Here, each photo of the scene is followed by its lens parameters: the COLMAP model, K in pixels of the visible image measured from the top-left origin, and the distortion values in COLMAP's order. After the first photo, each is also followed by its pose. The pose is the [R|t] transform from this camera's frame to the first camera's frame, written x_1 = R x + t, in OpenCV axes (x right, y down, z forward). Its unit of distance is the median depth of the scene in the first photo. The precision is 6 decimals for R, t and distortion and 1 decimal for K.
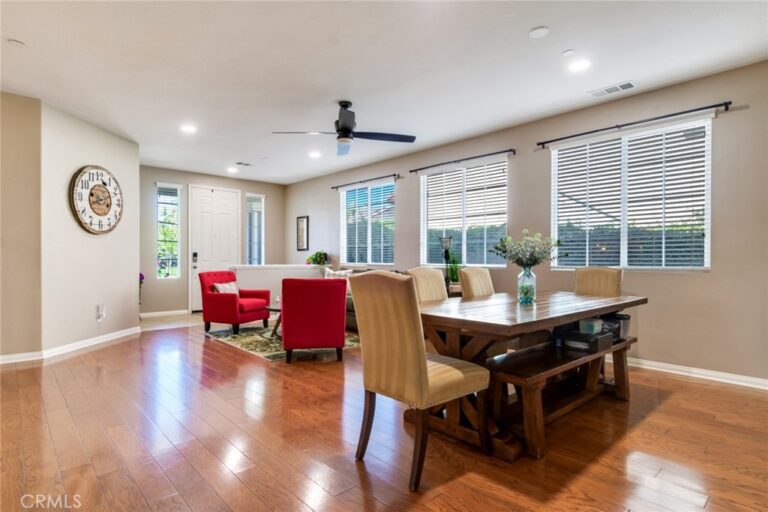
lens RADIAL K [[406.2, 0, 378.3], [0, 406.2, 272.0], [0, 0, 1]] dist [-0.000832, -0.000260]
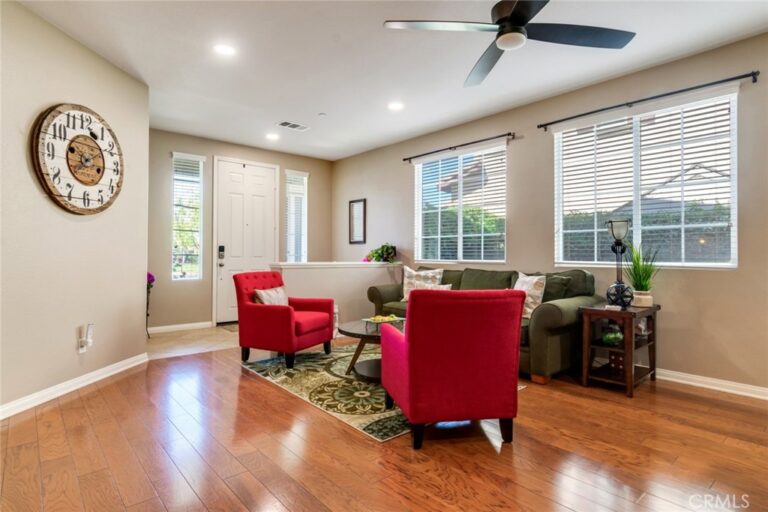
lens RADIAL K [[410.2, 0, 380.3], [0, 410.2, 259.3], [0, 0, 1]] dist [-0.000205, -0.001162]
pose [[0.999714, 0.000982, -0.023886, -0.181049], [-0.001500, 0.999764, -0.021668, -0.008391], [0.023859, 0.021697, 0.999480, 0.322130]]
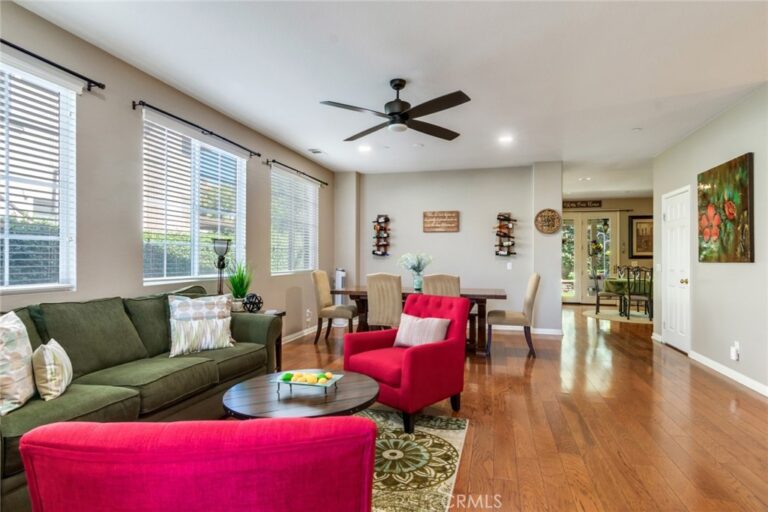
lens RADIAL K [[424.0, 0, 384.0], [0, 424.0, 256.0], [0, 0, 1]] dist [0.000518, -0.000176]
pose [[-0.546534, -0.003562, 0.837429, -0.570398], [0.019470, 0.999667, 0.016958, -0.056354], [-0.837210, 0.025573, -0.546283, 1.084817]]
